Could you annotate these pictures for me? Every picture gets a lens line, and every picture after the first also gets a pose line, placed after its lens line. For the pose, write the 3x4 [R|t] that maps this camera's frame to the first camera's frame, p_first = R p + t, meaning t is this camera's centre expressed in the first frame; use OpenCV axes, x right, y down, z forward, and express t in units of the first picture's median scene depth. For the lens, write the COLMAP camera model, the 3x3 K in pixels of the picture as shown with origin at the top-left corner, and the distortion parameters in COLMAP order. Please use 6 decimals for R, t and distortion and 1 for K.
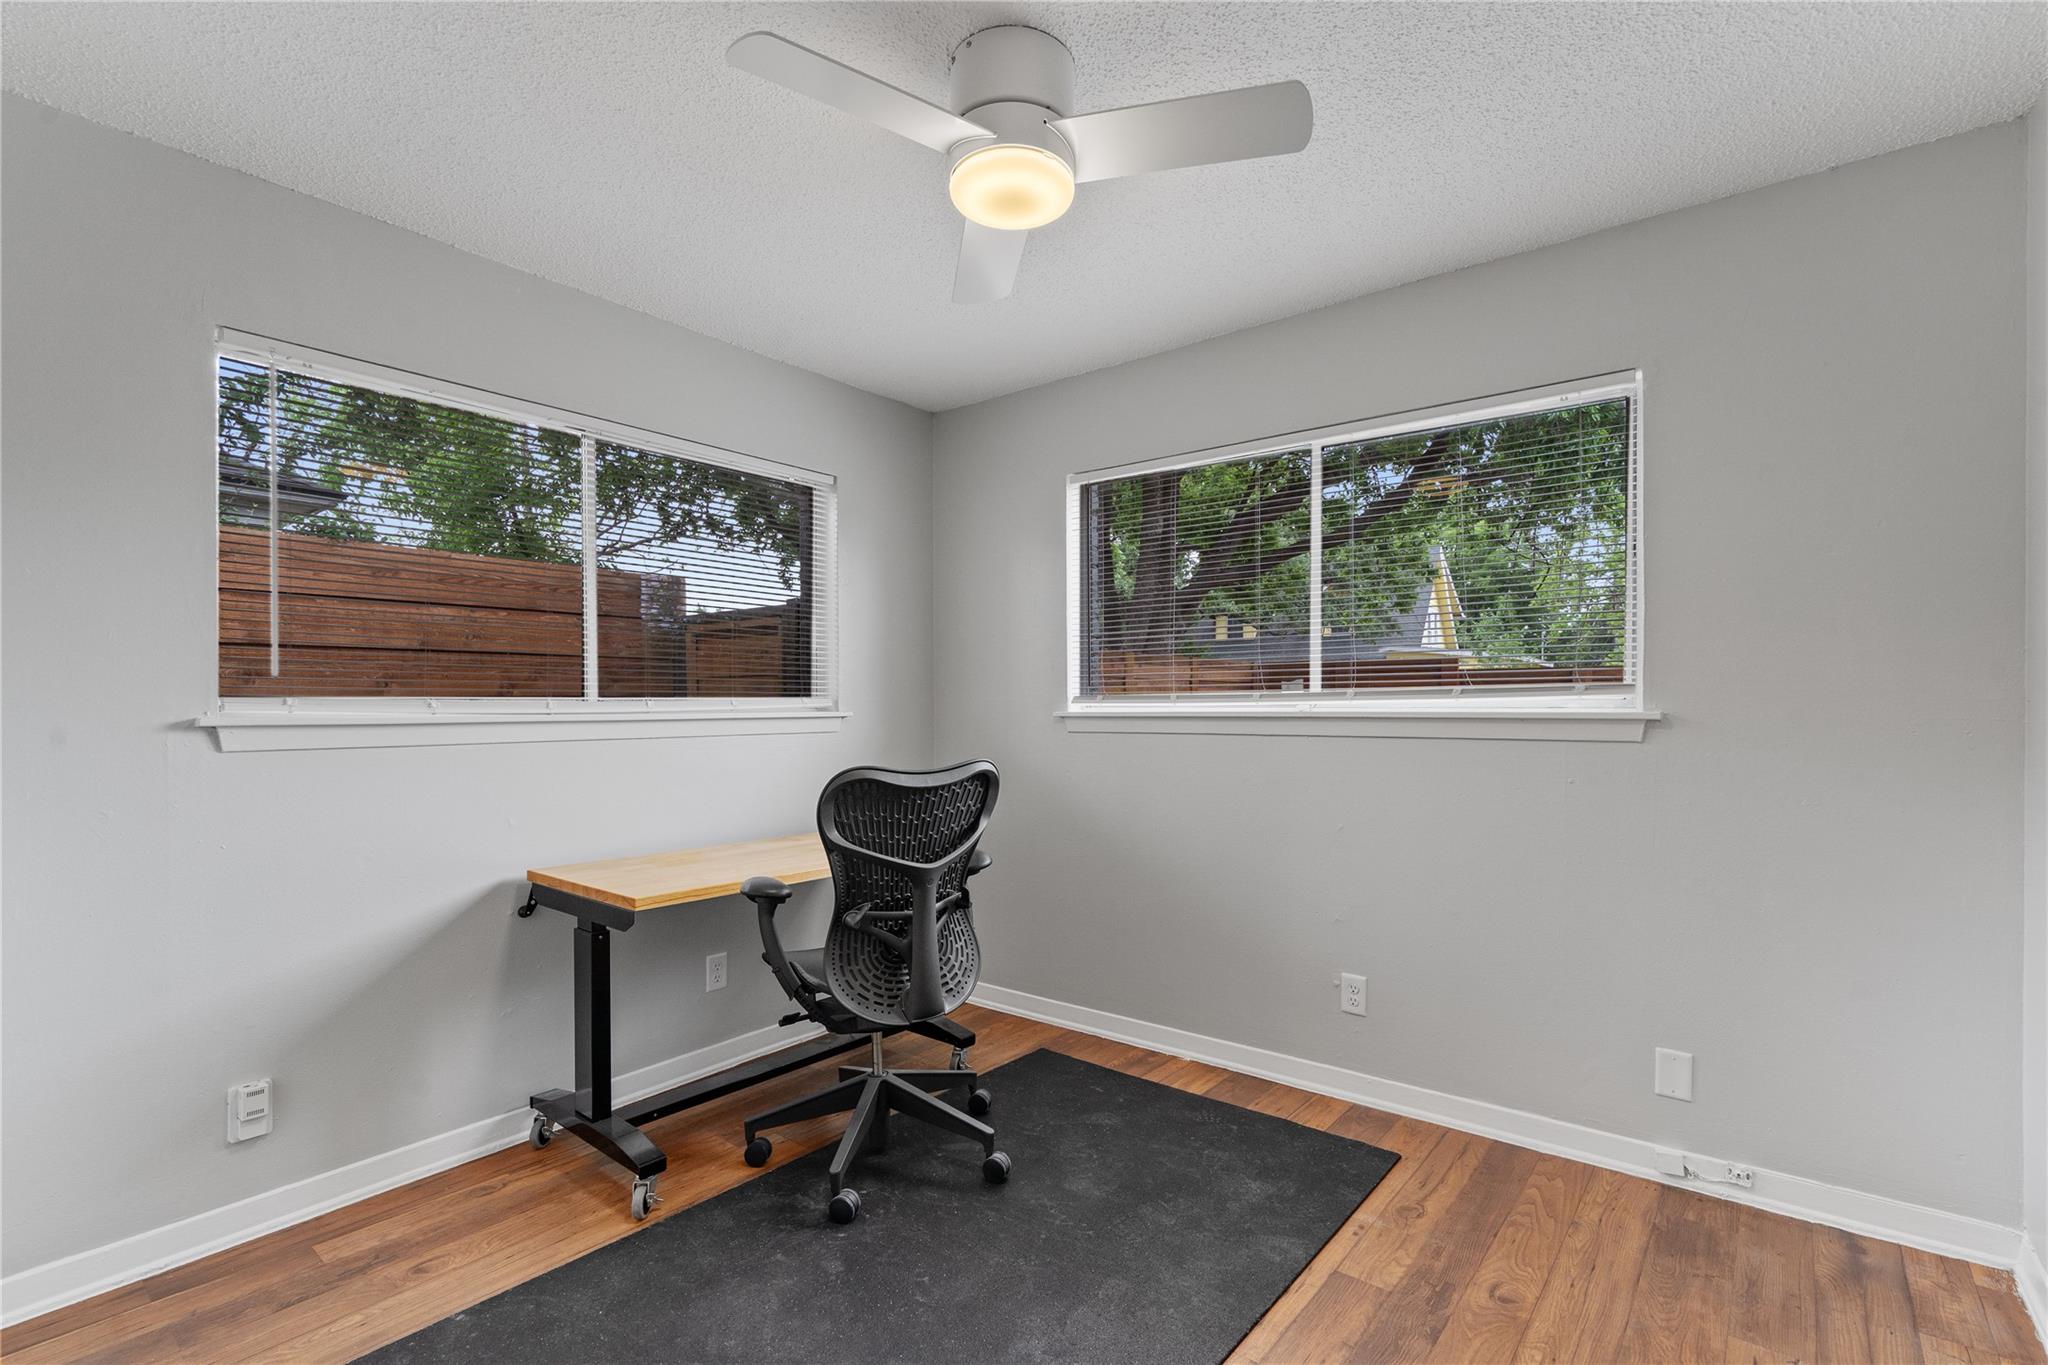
lens RADIAL K [[953.2, 0, 1028.5], [0, 953.2, 736.7], [0, 0, 1]] dist [0.001515, -0.000024]
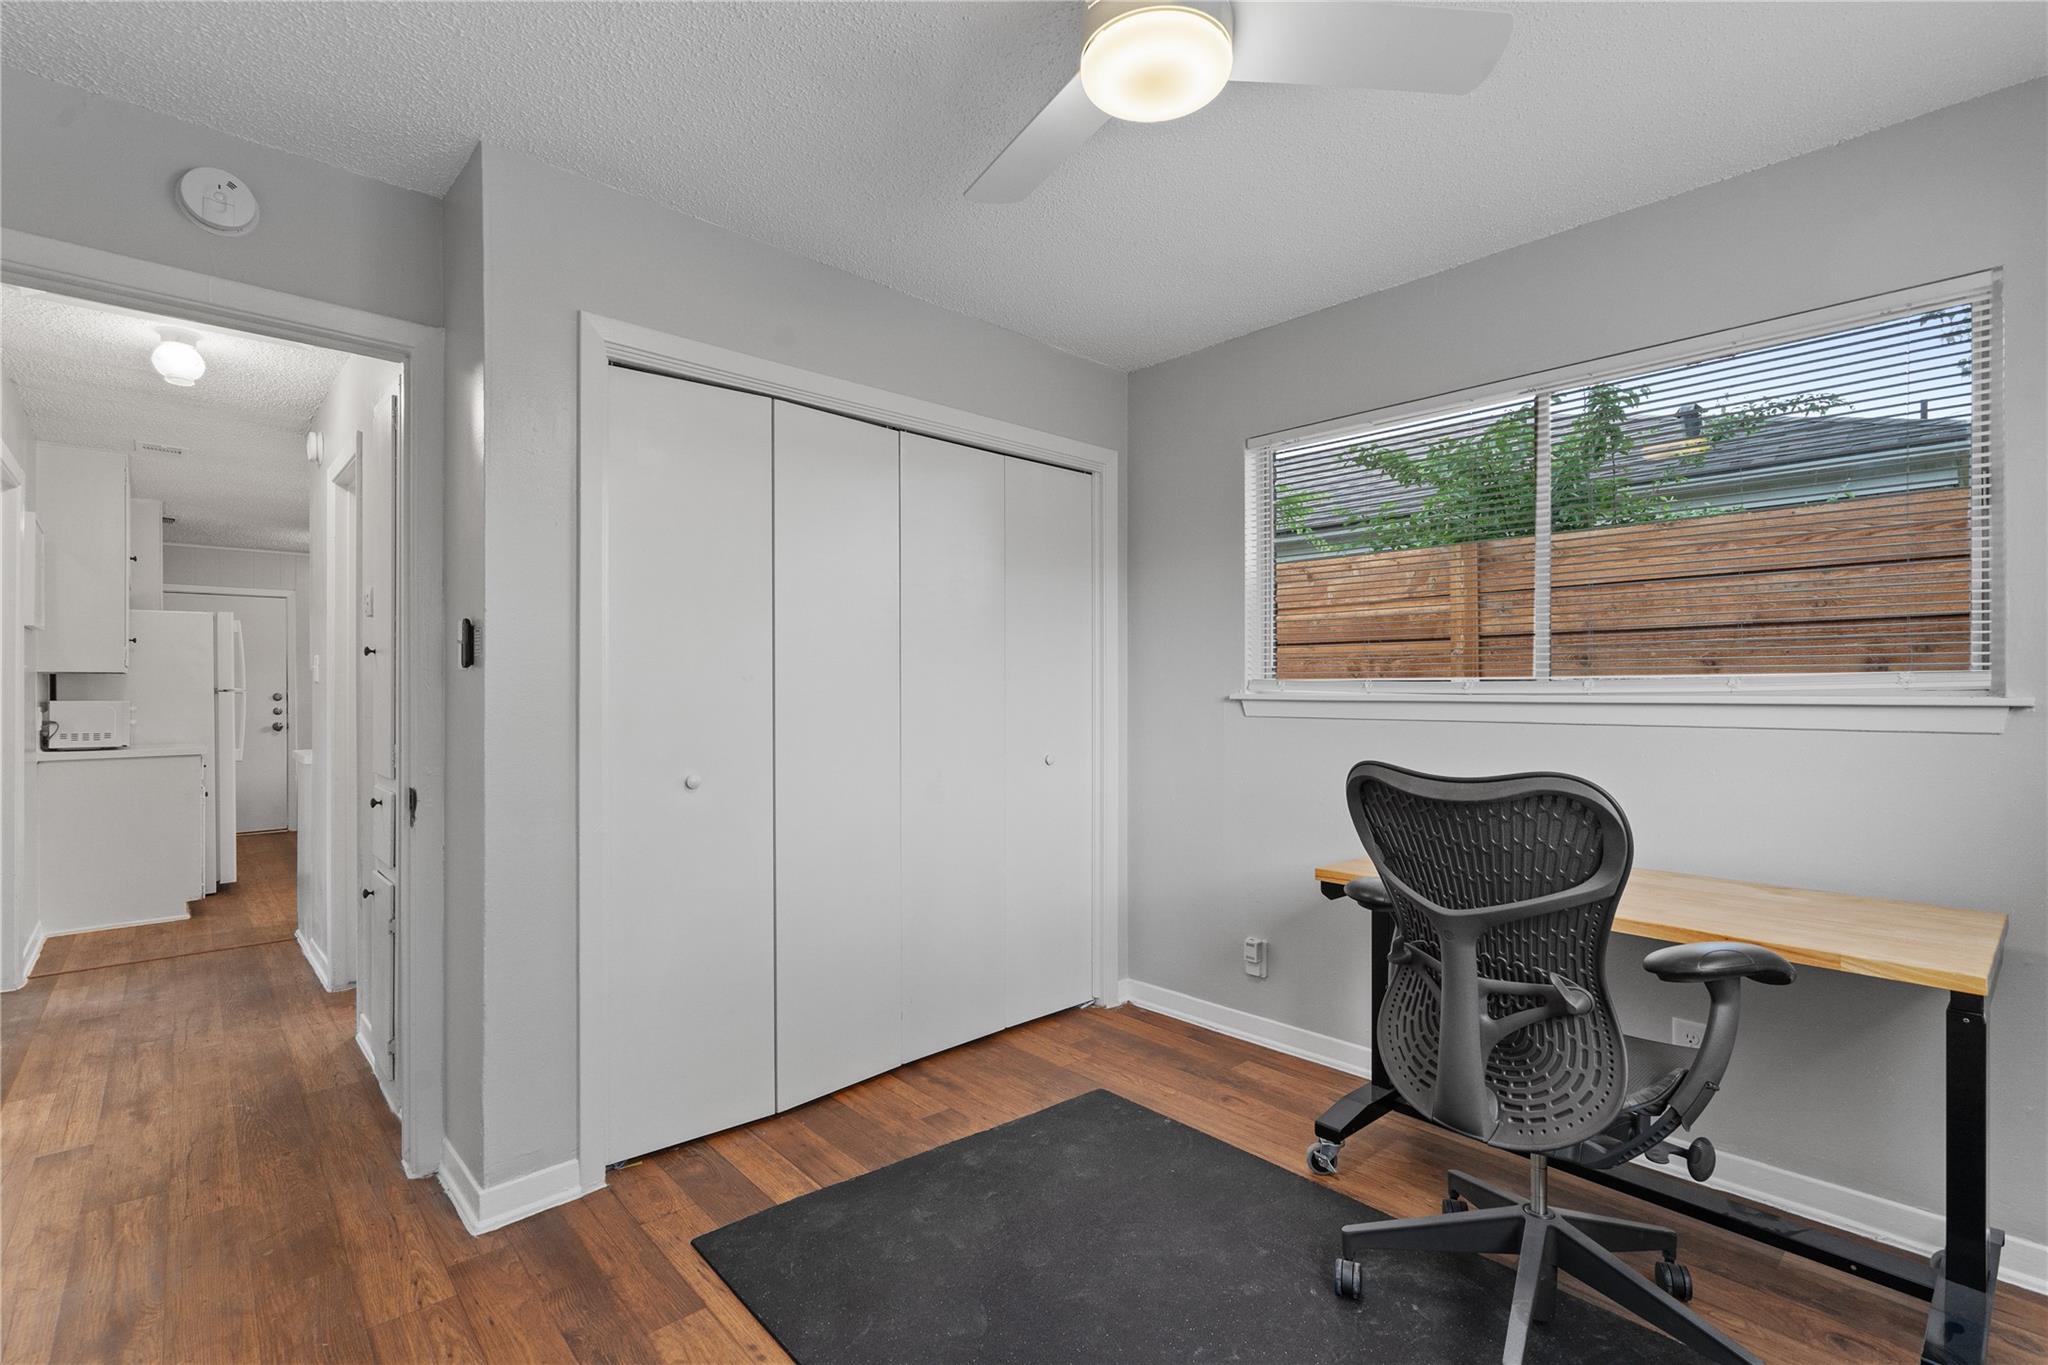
lens RADIAL K [[922.3, 0, 1003.8], [0, 922.3, 687.6], [0, 0, 1]] dist [0.002966, 0.000615]
pose [[-0.163015, 0.004922, -0.986611, 0.380287], [-0.029173, 0.999526, 0.009807, -0.018721], [0.986192, 0.030381, -0.162794, 0.465805]]
